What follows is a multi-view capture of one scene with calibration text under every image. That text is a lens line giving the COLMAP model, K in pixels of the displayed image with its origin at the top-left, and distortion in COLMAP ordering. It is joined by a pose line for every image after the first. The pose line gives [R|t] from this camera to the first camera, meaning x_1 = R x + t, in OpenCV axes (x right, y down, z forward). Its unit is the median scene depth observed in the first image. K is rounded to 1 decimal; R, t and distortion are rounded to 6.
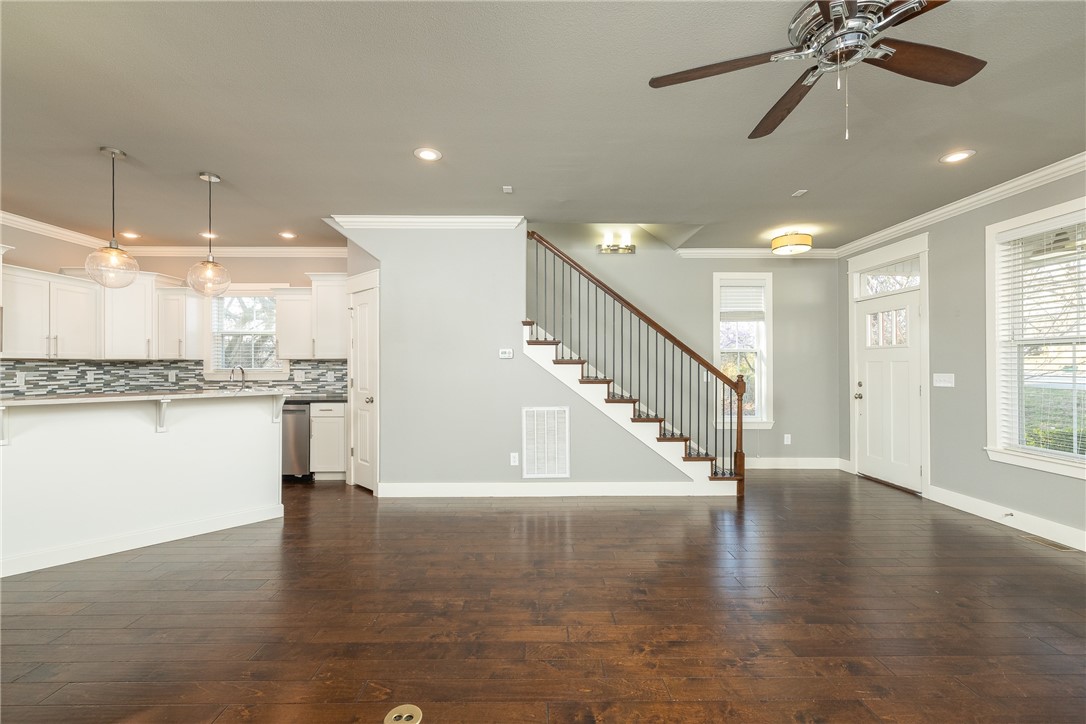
lens RADIAL K [[464.0, 0, 546.2], [0, 464.0, 363.3], [0, 0, 1]] dist [-0.000390, -0.000208]
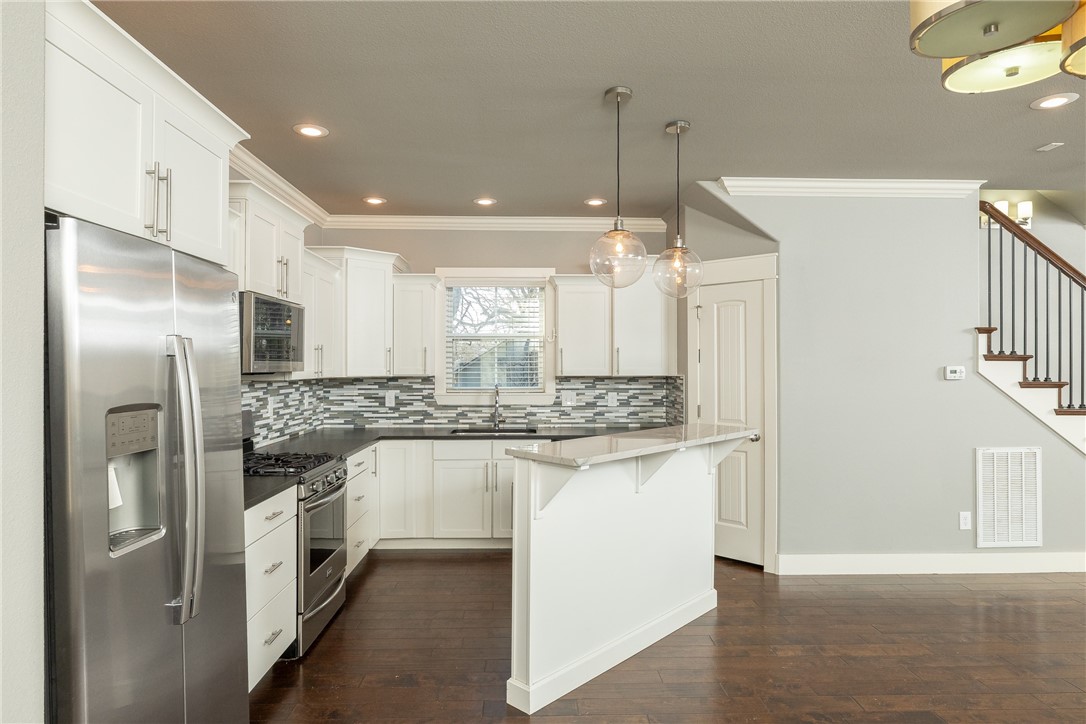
lens RADIAL K [[638.0, 0, 543.0], [0, 638.0, 362.0], [0, 0, 1]] dist [-0.005614, -0.001151]
pose [[0.999932, 0.002856, 0.011311, -0.588246], [-0.002836, 0.999994, -0.001846, -0.027297], [-0.011316, 0.001814, 0.999934, 0.023352]]
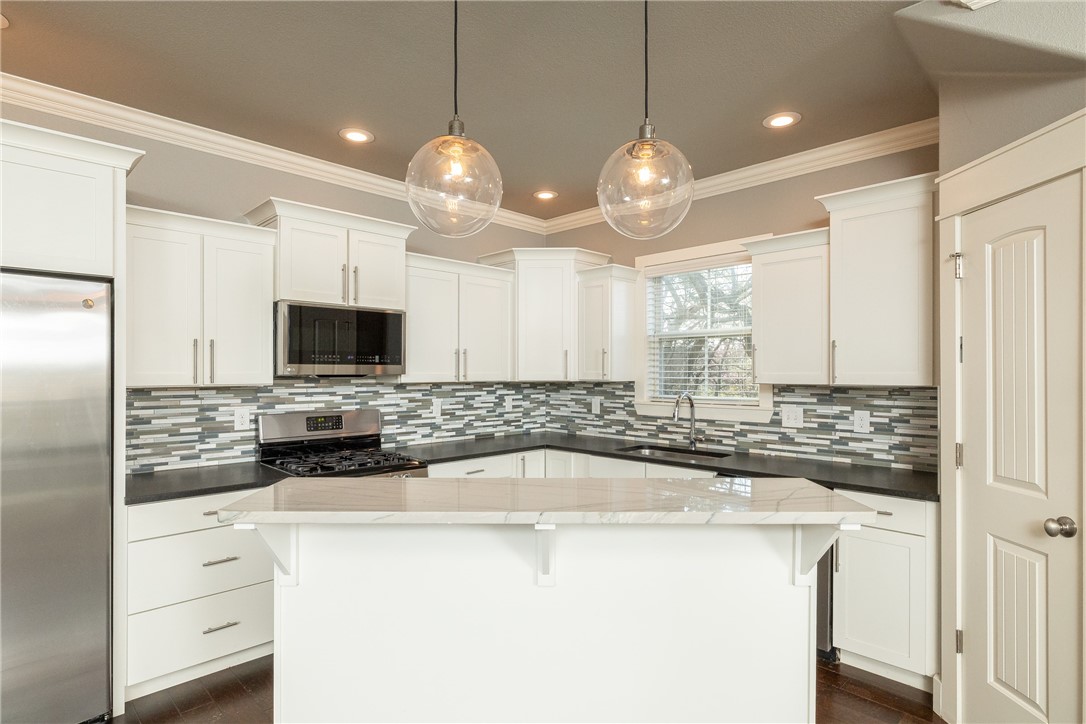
lens RADIAL K [[562.4, 0, 538.4], [0, 562.4, 371.3], [0, 0, 1]] dist [0.000517, -0.000110]
pose [[0.690144, 0.002547, -0.723668, -0.286434], [-0.000145, 0.999994, 0.003381, -0.023437], [0.723672, -0.002228, 0.690140, 0.391598]]
